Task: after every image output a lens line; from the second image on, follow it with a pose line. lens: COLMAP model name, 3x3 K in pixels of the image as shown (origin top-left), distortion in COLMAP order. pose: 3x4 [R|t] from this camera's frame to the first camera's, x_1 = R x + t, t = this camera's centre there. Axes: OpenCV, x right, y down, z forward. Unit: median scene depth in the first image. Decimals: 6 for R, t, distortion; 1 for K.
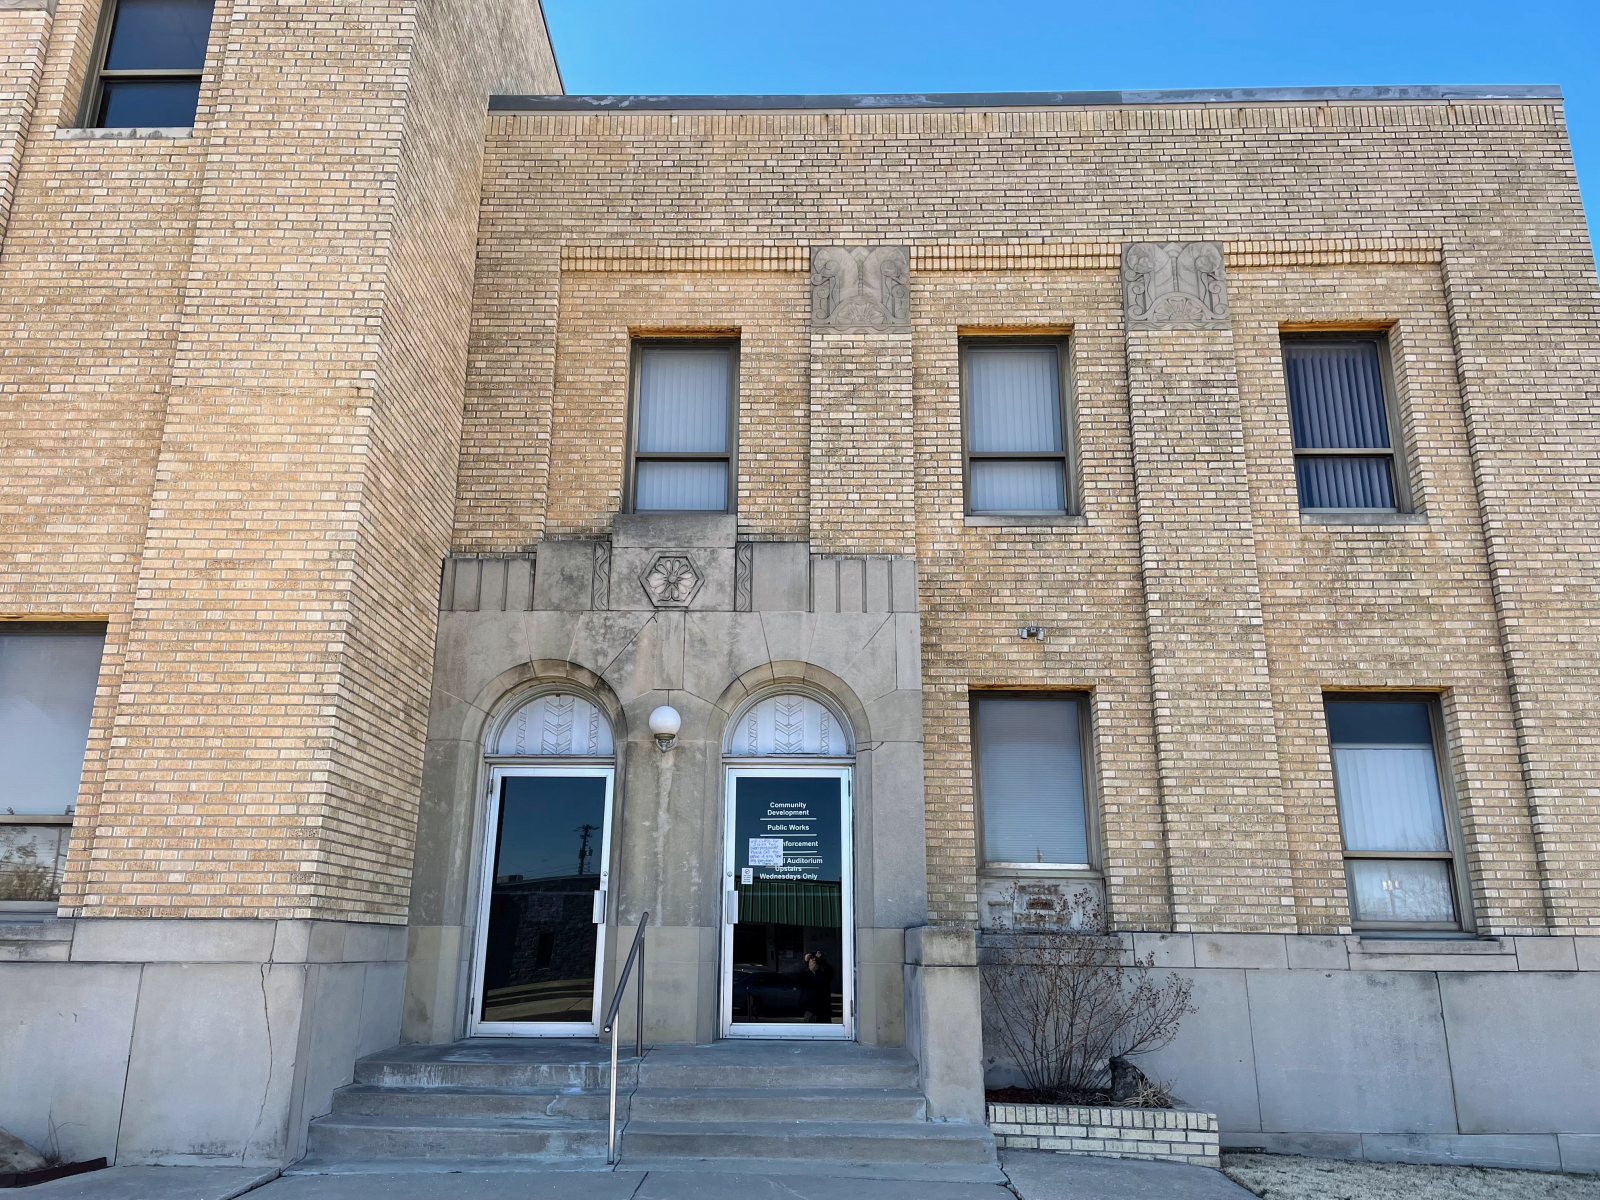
lens RADIAL K [[1246.6, 0, 795.2], [0, 1246.6, 598.6], [0, 0, 1]] dist [0.102897, -0.155048]
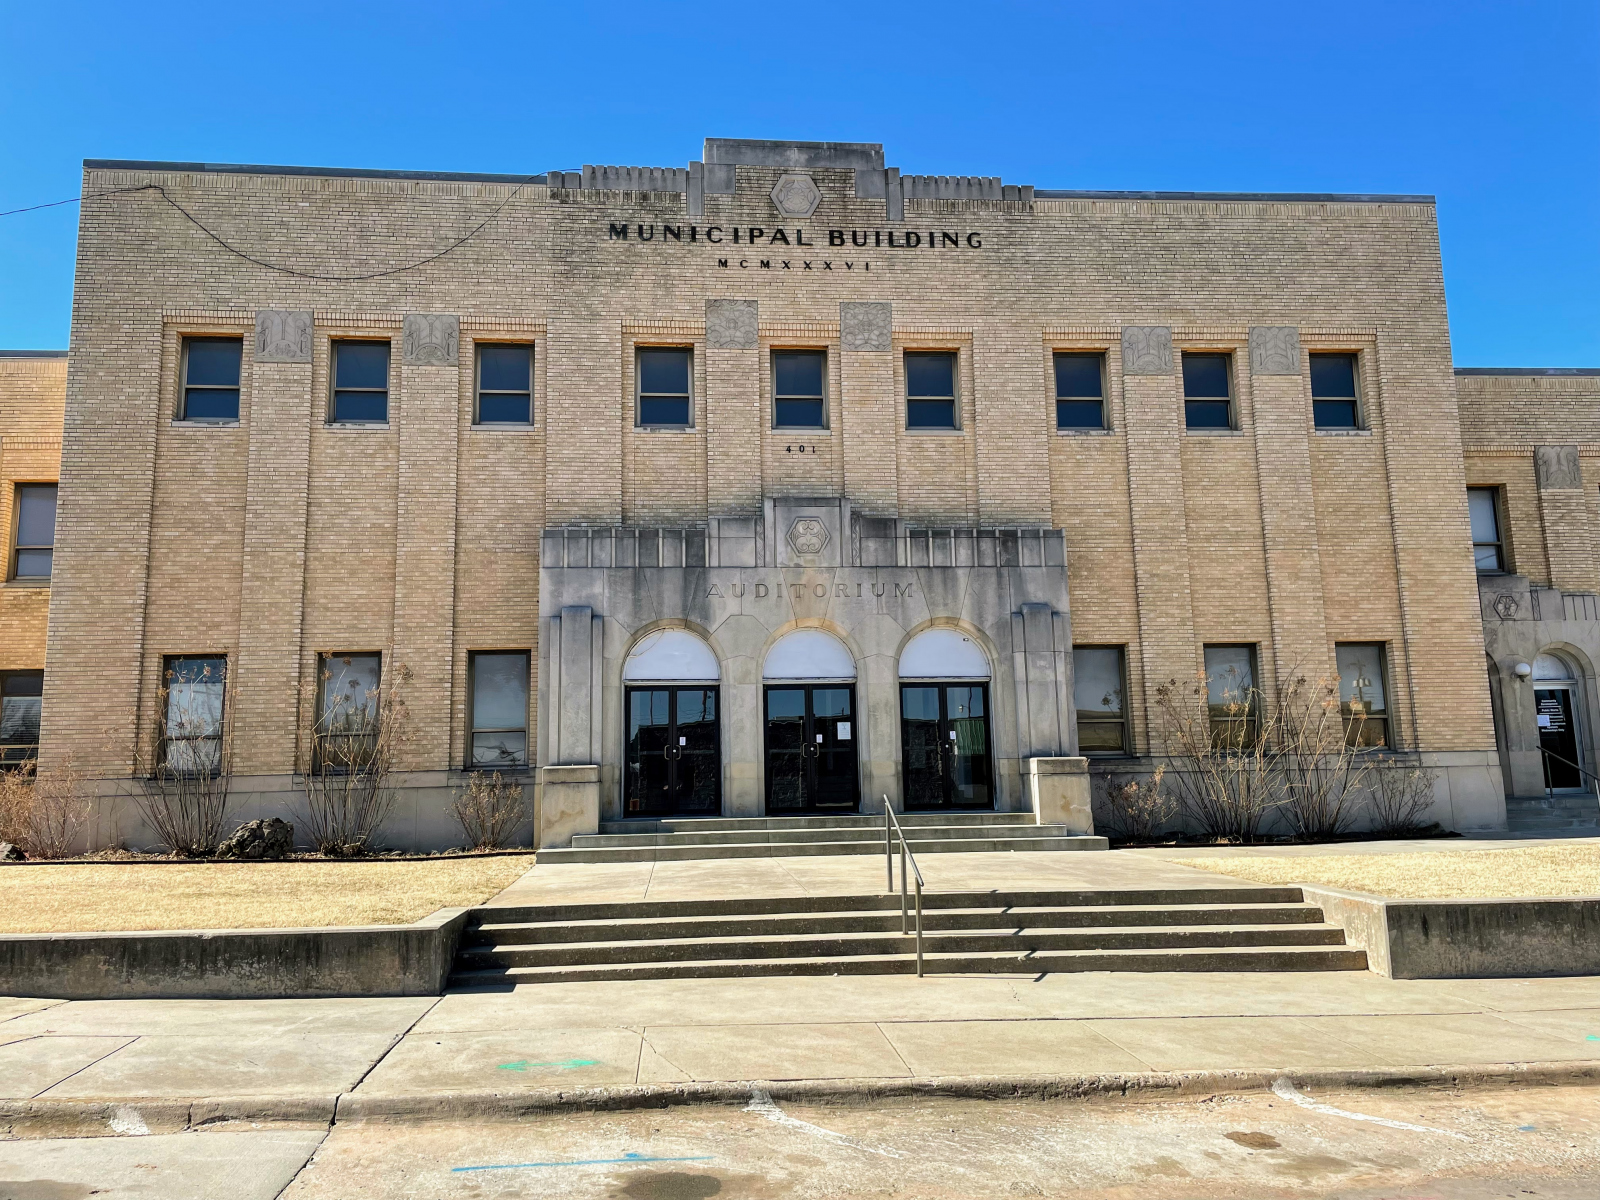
lens RADIAL K [[1246.6, 0, 795.2], [0, 1246.6, 598.6], [0, 0, 1]] dist [0.102897, -0.155048]
pose [[0.994167, -0.014615, 0.106856, -1.675035], [0.000648, 0.991567, 0.129590, -0.338003], [-0.107849, -0.128765, 0.985793, -1.184667]]
